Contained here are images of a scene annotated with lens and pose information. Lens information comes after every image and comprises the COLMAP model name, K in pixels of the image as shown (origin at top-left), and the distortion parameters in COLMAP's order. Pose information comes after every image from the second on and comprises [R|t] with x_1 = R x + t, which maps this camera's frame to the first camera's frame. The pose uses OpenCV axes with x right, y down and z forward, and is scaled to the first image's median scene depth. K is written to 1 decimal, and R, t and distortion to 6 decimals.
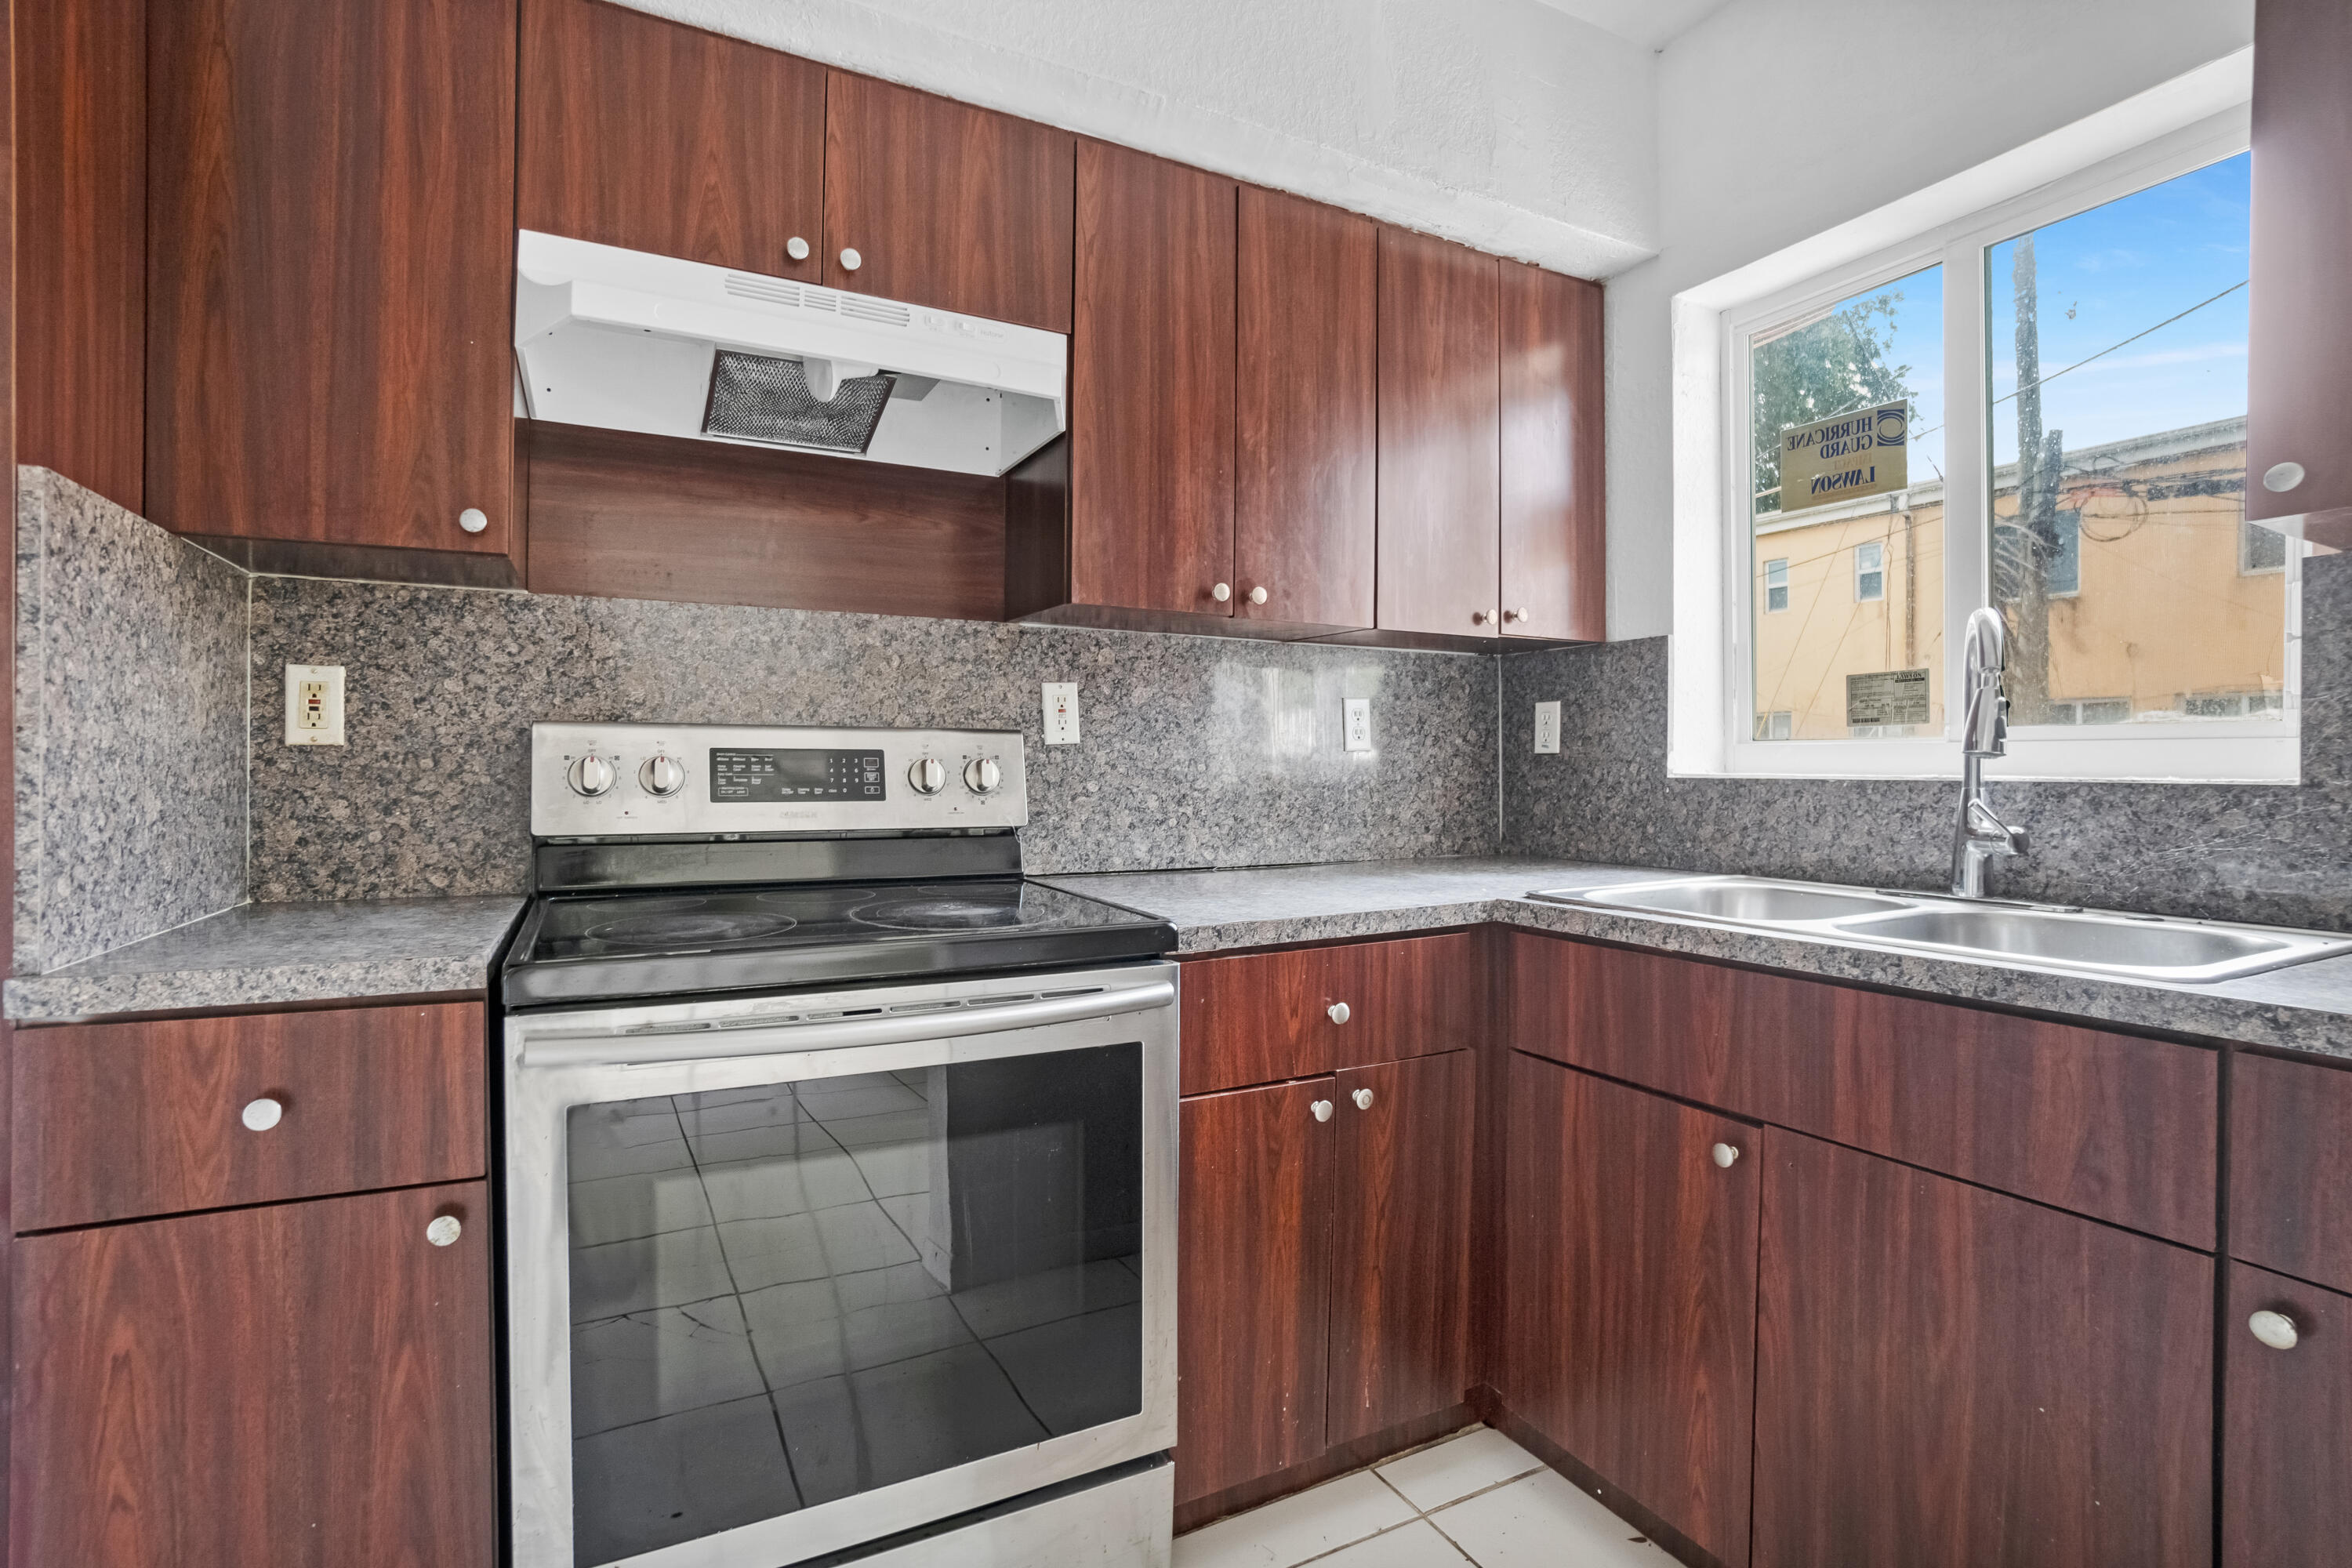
lens RADIAL K [[1076.8, 0, 1126.5], [0, 1076.8, 767.8], [0, 0, 1]] dist [-0.043632, 0.010515]
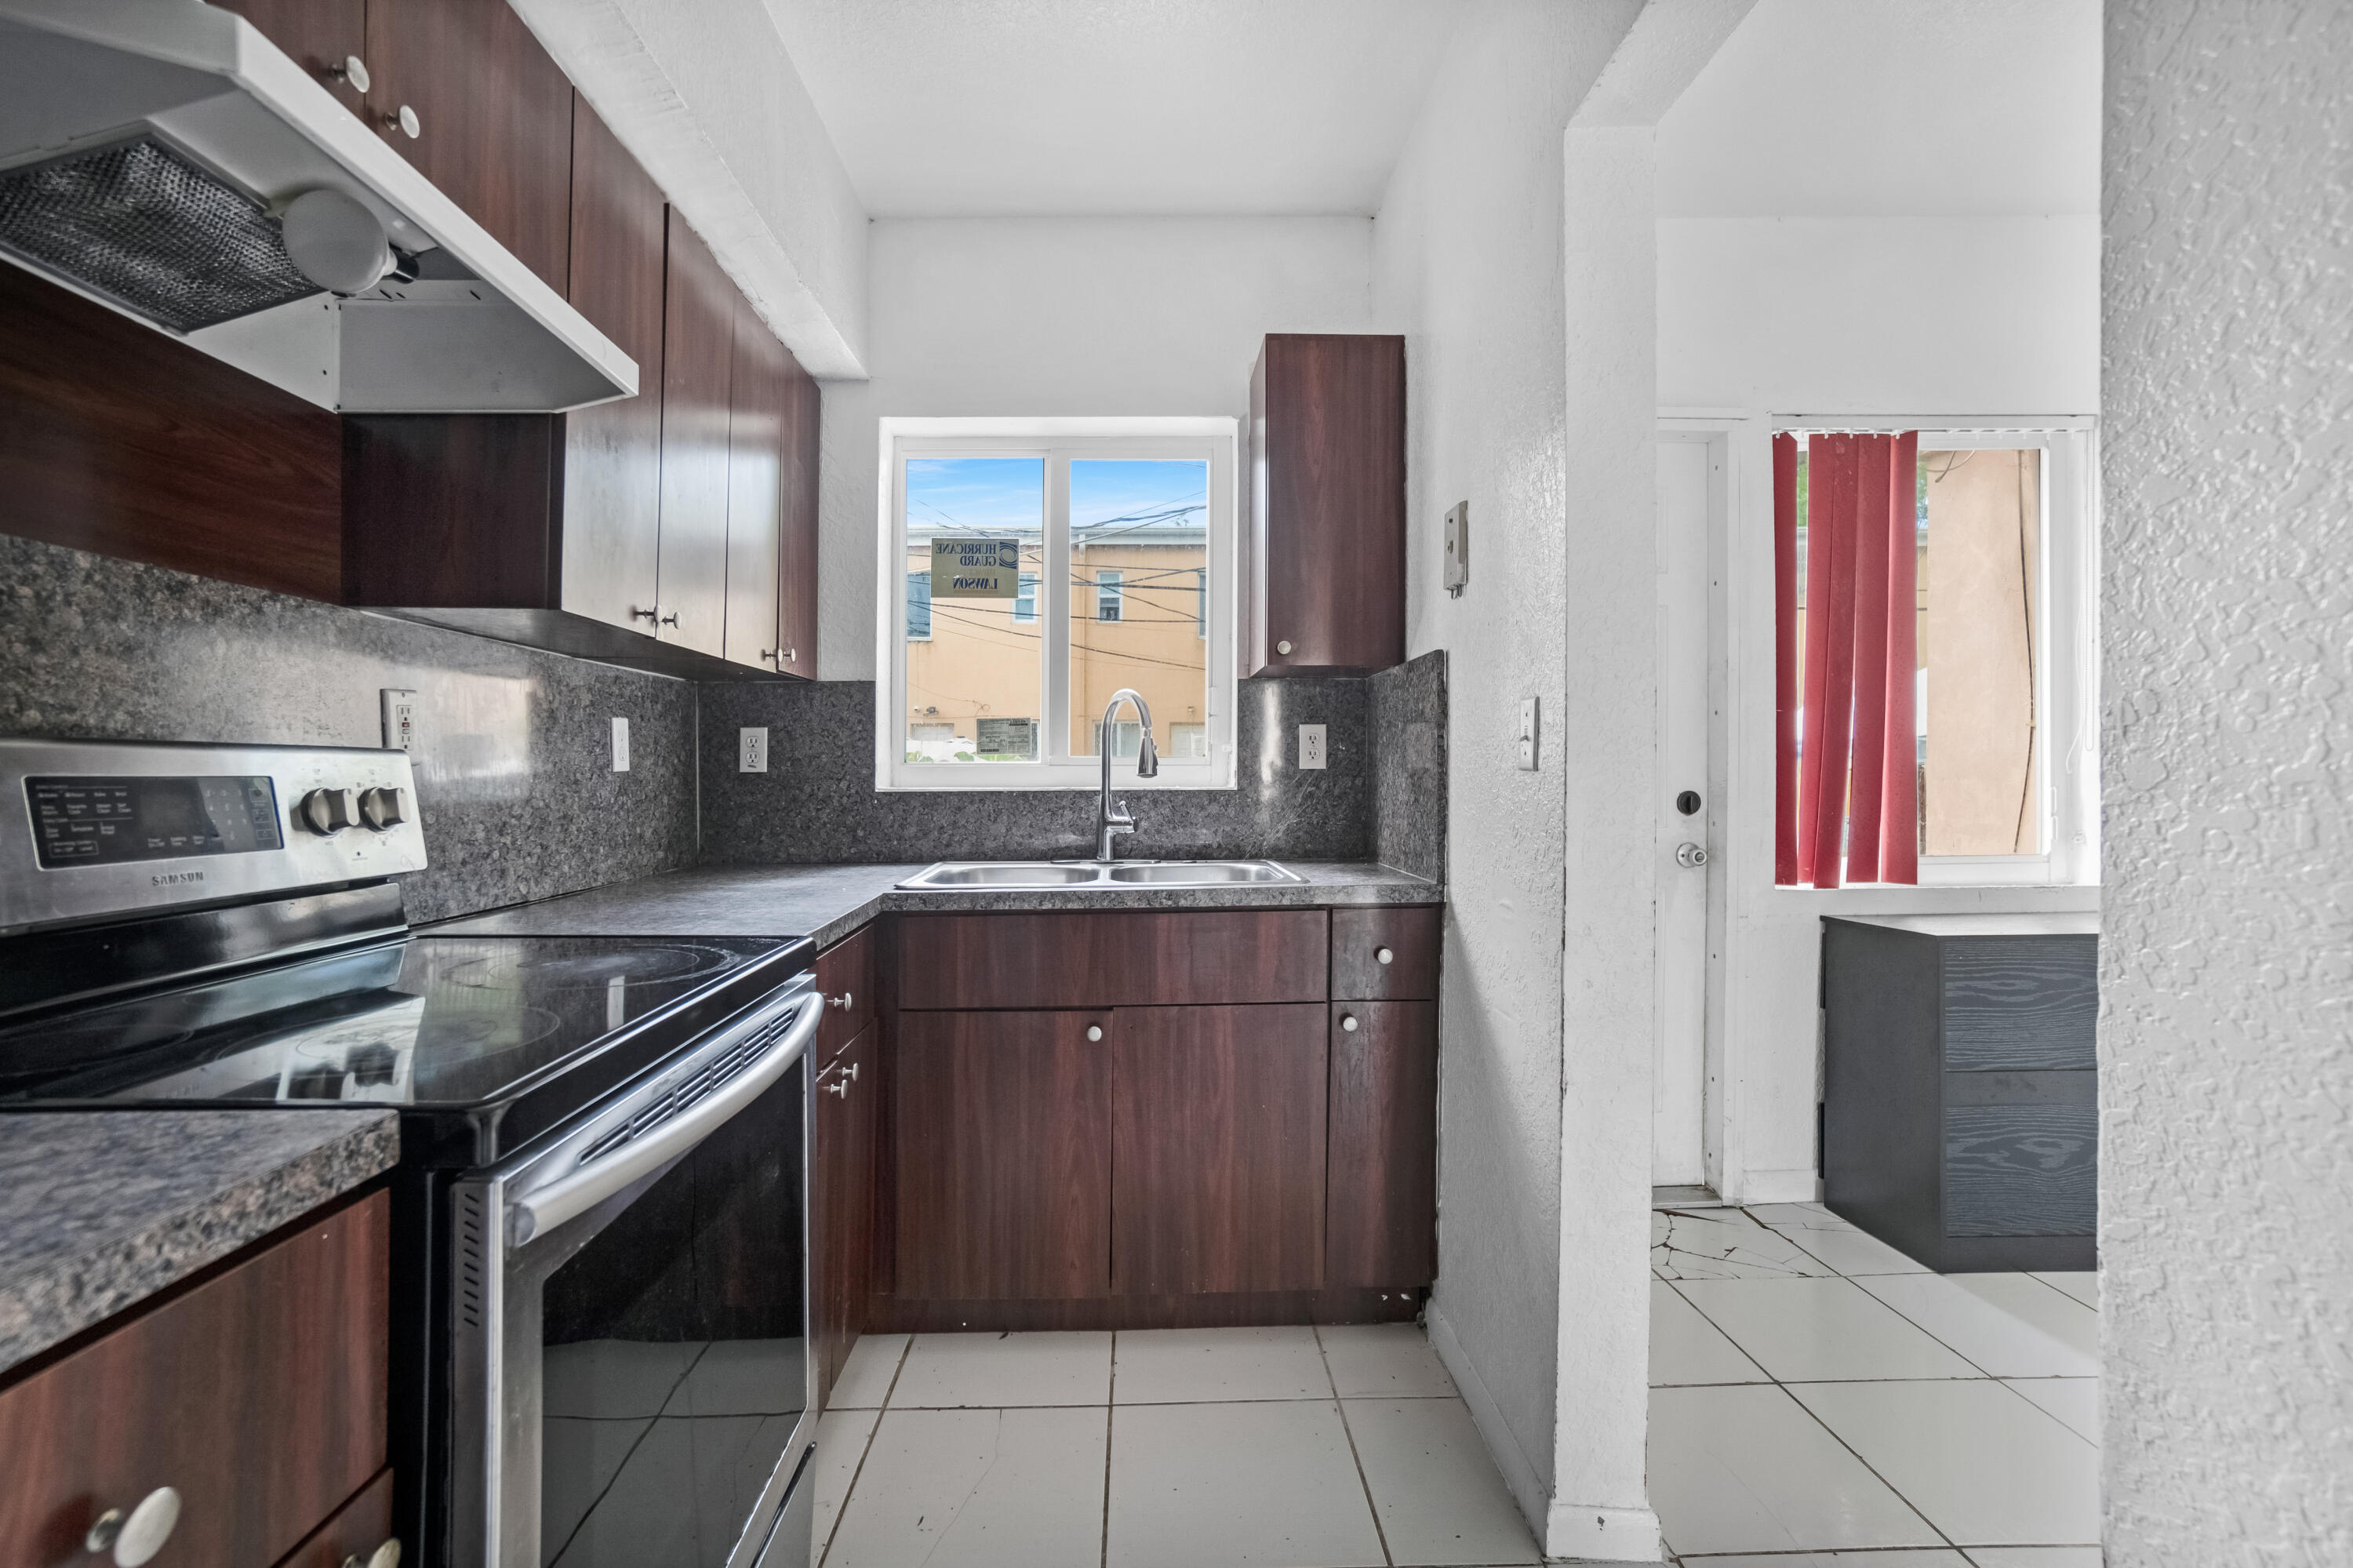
lens RADIAL K [[1065.8, 0, 1132.7], [0, 1065.8, 771.8], [0, 0, 1]] dist [-0.041092, 0.016713]
pose [[0.427430, -0.004605, 0.904037, -0.679043], [0.008132, 0.999966, 0.001249, -0.018337], [-0.904012, 0.006818, 0.427453, 0.223331]]
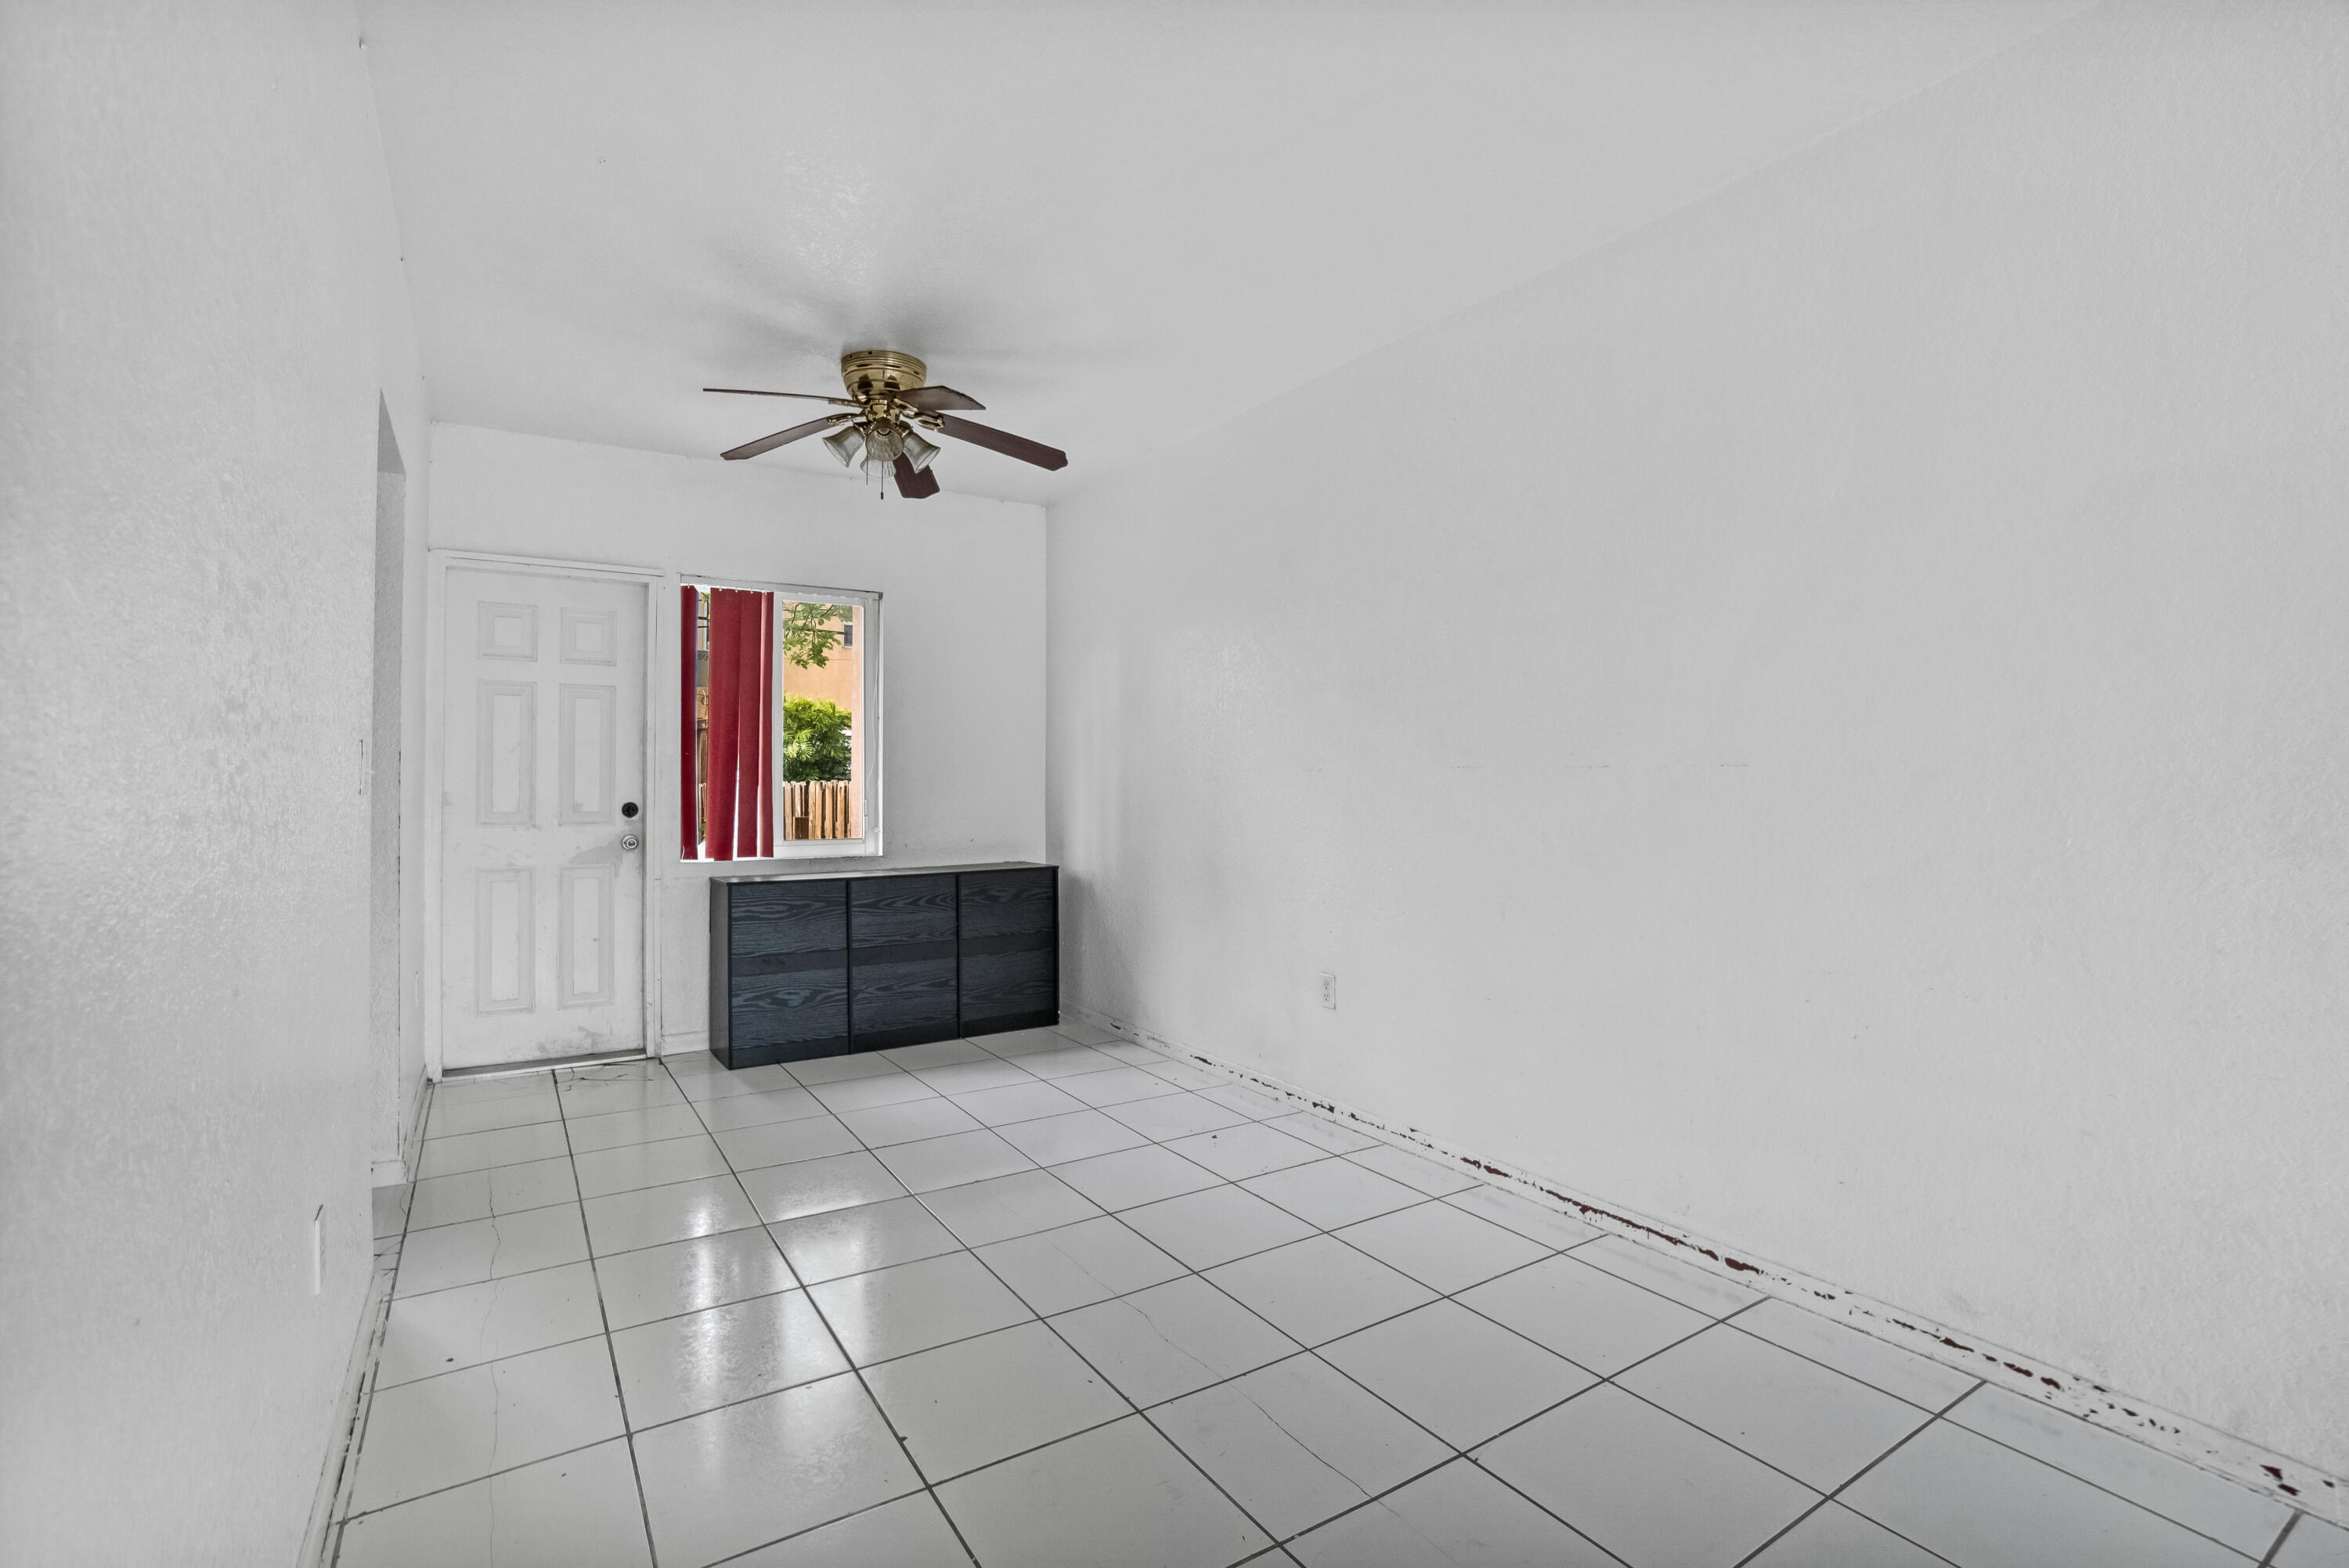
lens RADIAL K [[1063.9, 0, 1142.8], [0, 1063.9, 777.0], [0, 0, 1]] dist [-0.041092, 0.016713]
pose [[-0.094467, 0.007792, 0.995498, -1.686233], [0.001490, 0.999969, -0.007686, -0.020778], [-0.995527, 0.000757, -0.094475, -1.030676]]
